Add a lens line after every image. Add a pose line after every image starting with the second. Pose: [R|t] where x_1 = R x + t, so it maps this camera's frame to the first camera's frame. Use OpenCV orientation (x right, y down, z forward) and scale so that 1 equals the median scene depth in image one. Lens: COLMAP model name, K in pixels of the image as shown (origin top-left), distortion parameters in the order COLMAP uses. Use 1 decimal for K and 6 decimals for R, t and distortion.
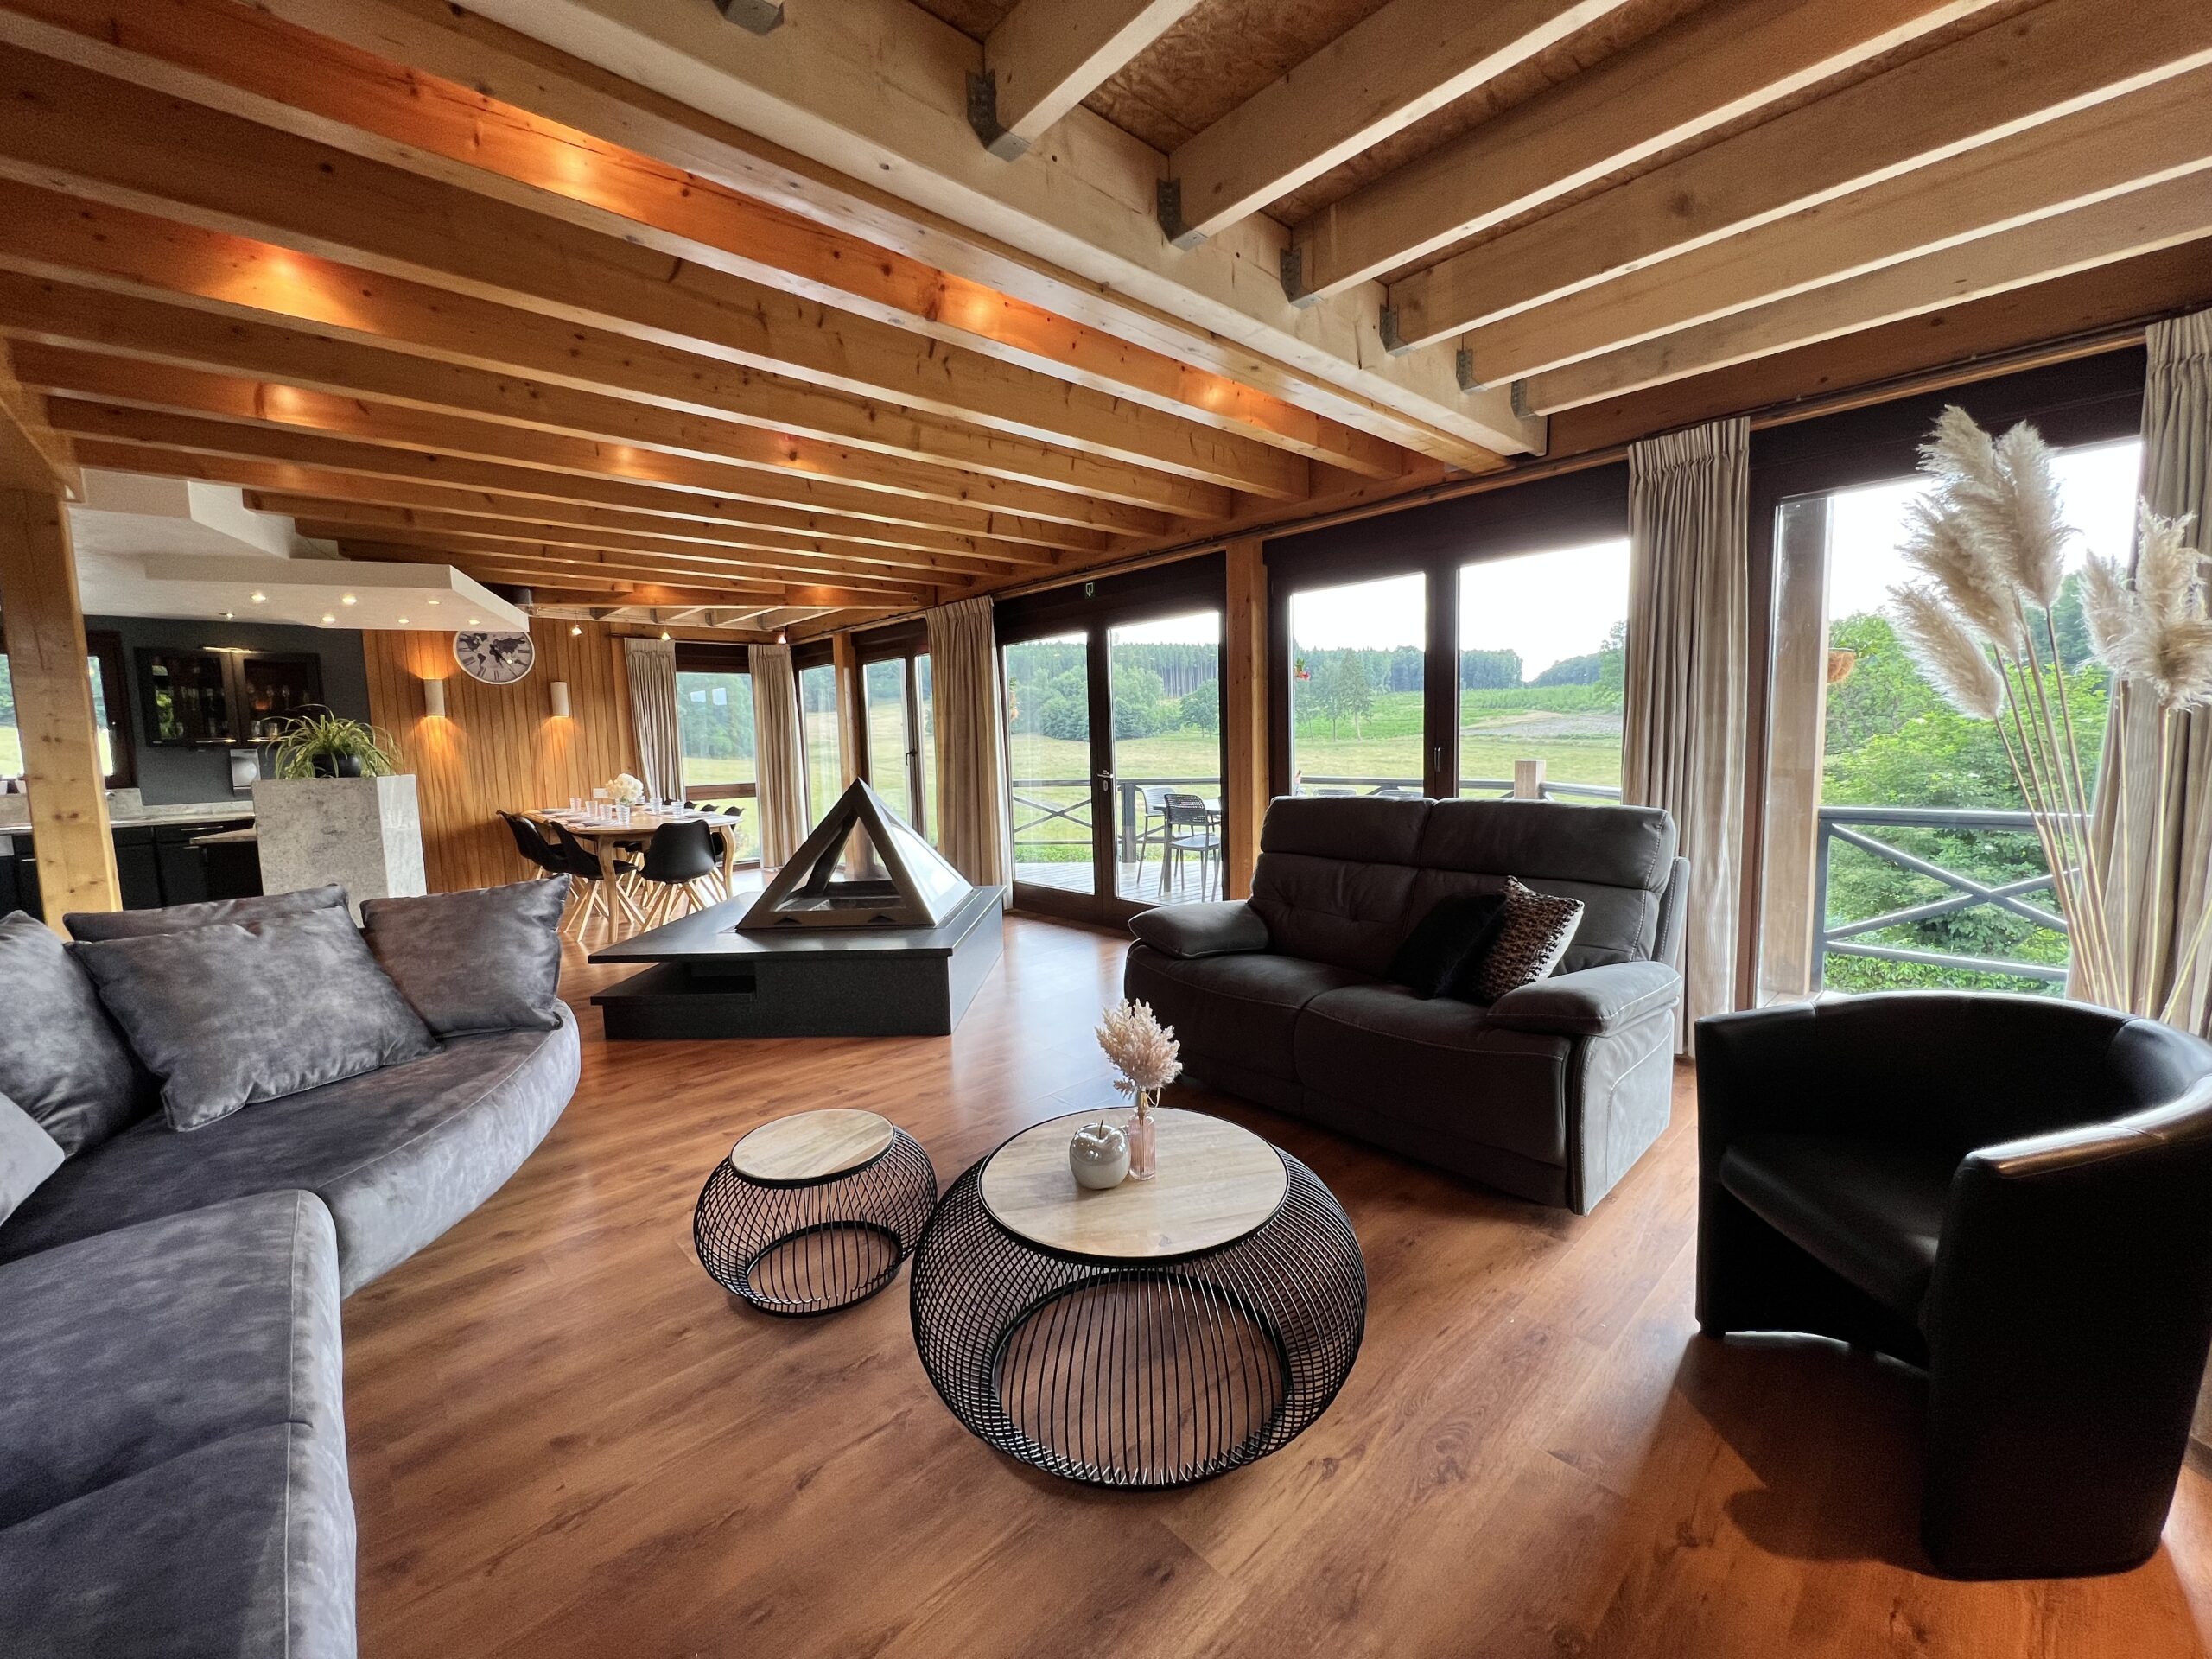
lens RADIAL K [[886.9, 0, 1106.0], [0, 886.9, 829.5], [0, 0, 1]] dist [-0.014693, 0.000022]
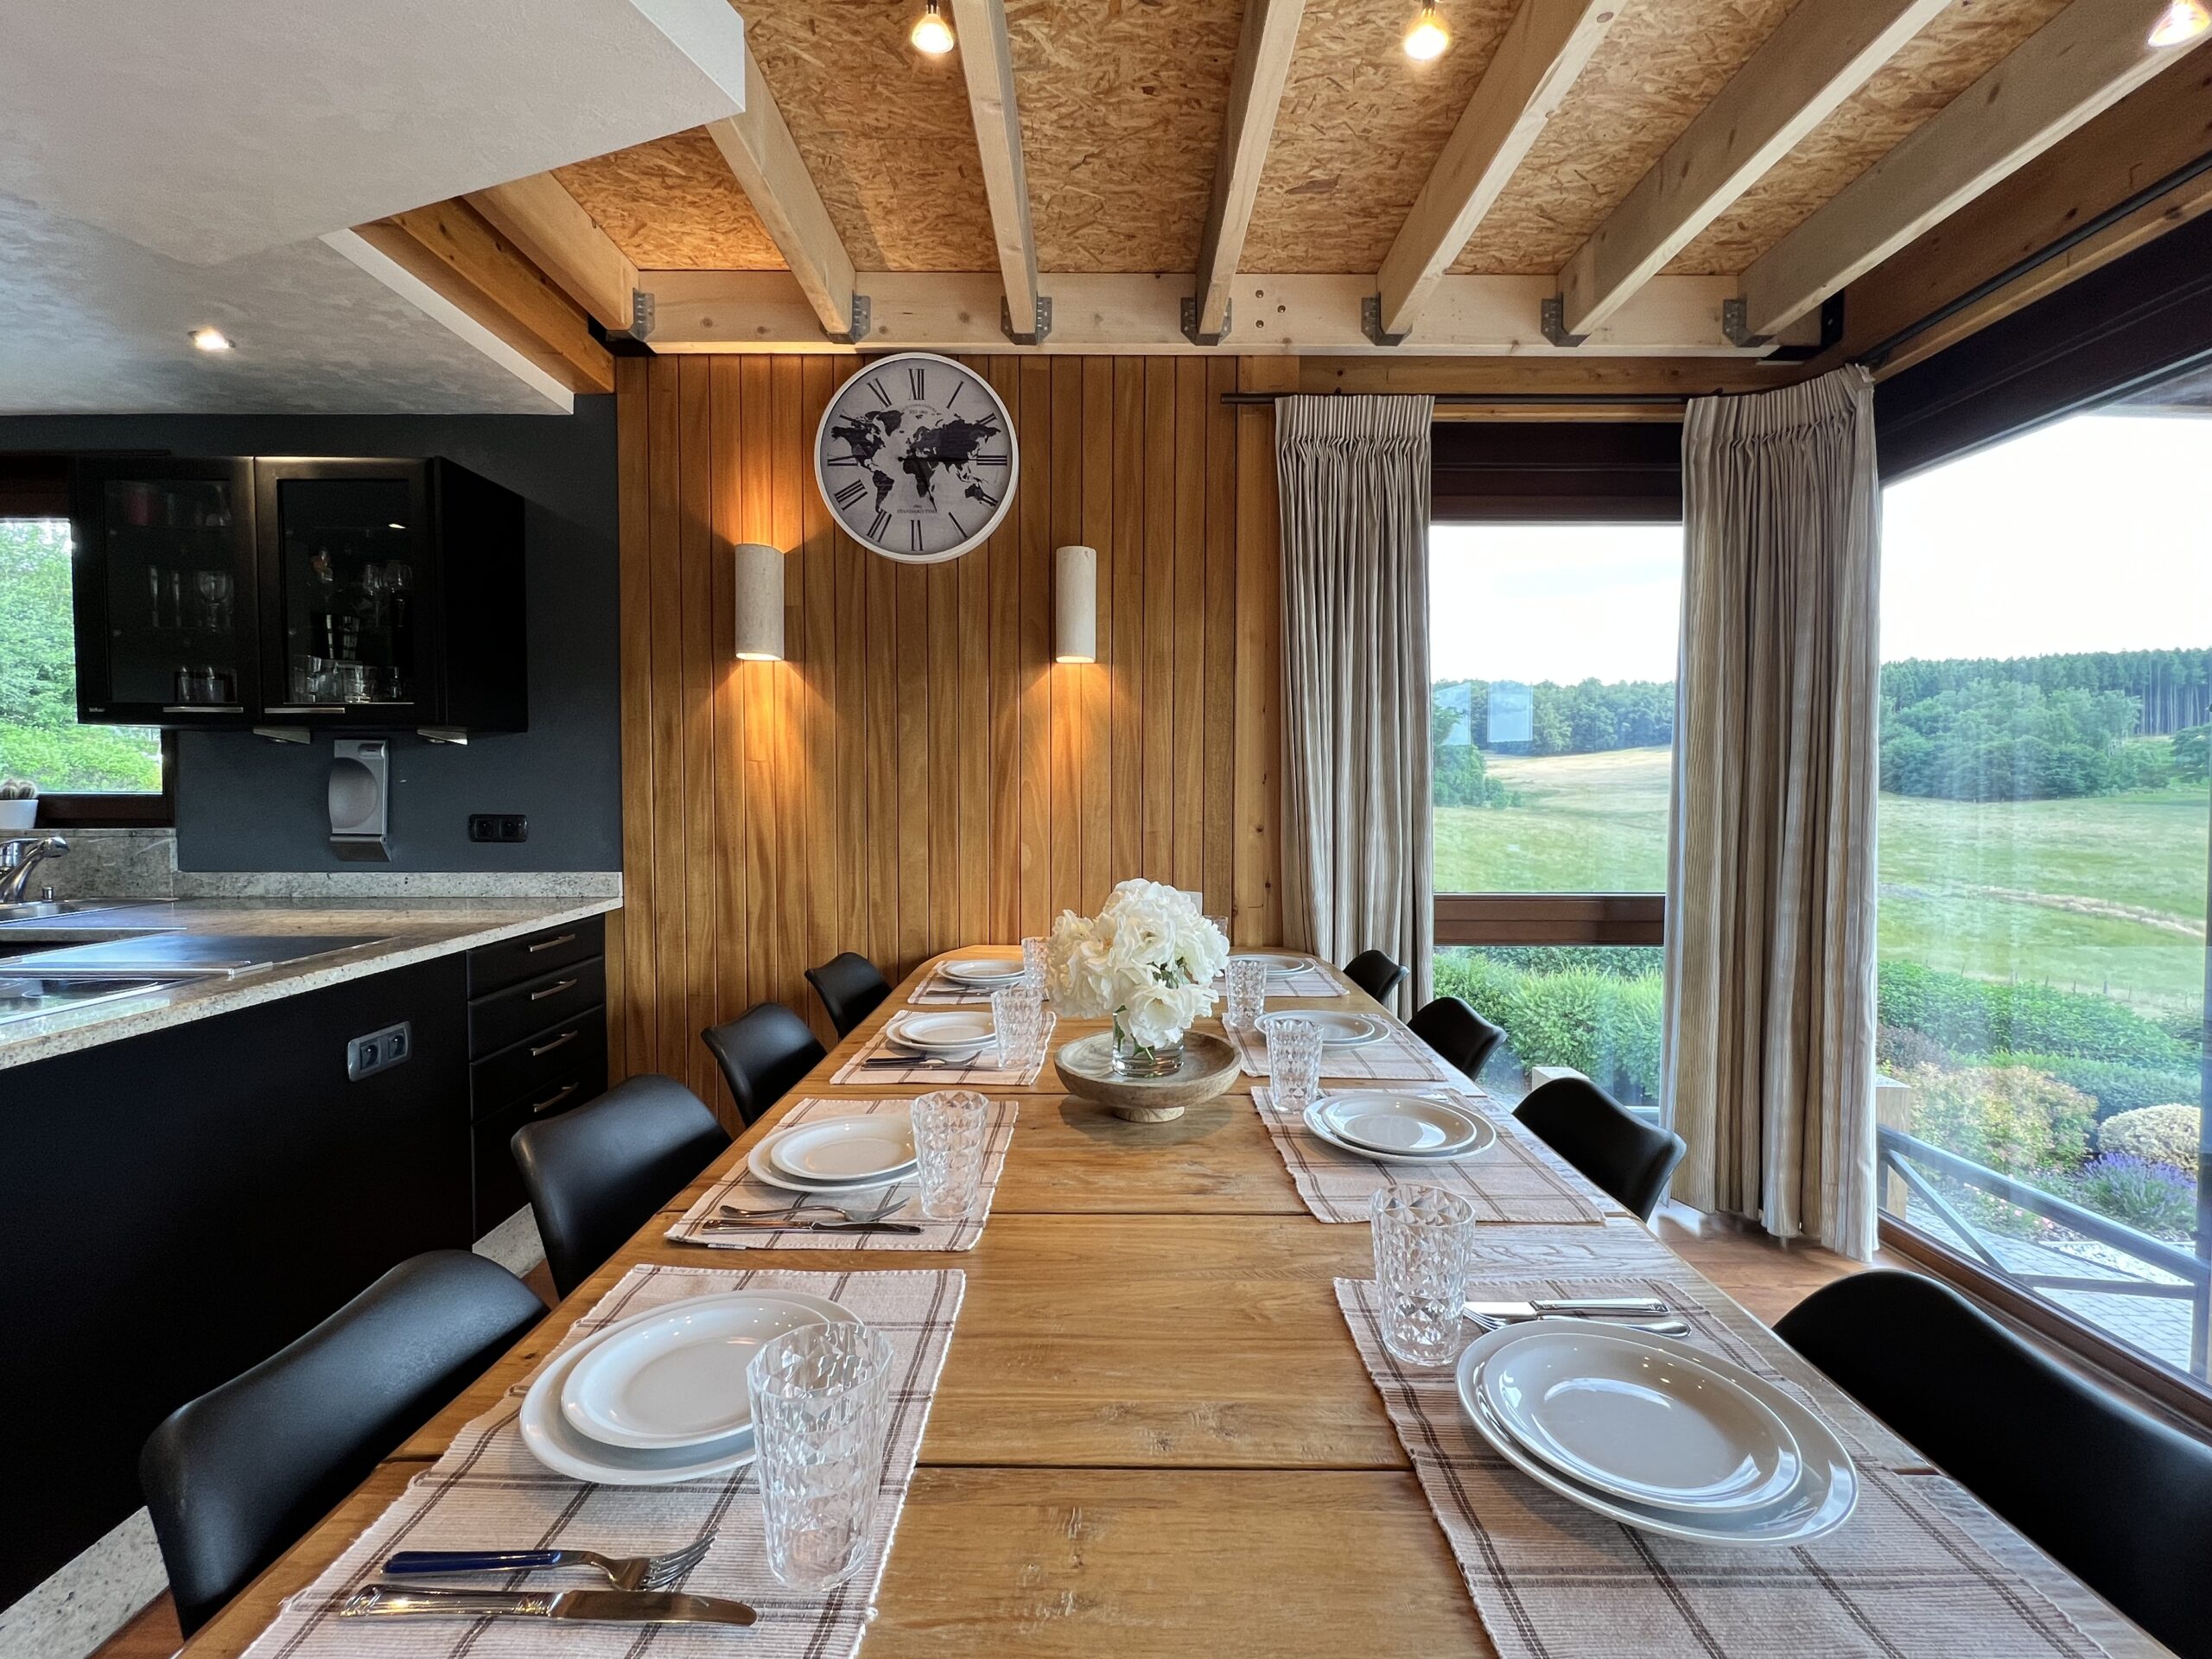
lens RADIAL K [[959.4, 0, 1106.0], [0, 959.4, 829.5], [0, 0, 1]] dist [0.000866, 0.000110]
pose [[0.737475, 0.051240, -0.673428, -0.407041], [-0.089503, 0.995738, -0.022252, -0.065605], [0.669418, 0.076685, 0.738918, 0.823892]]
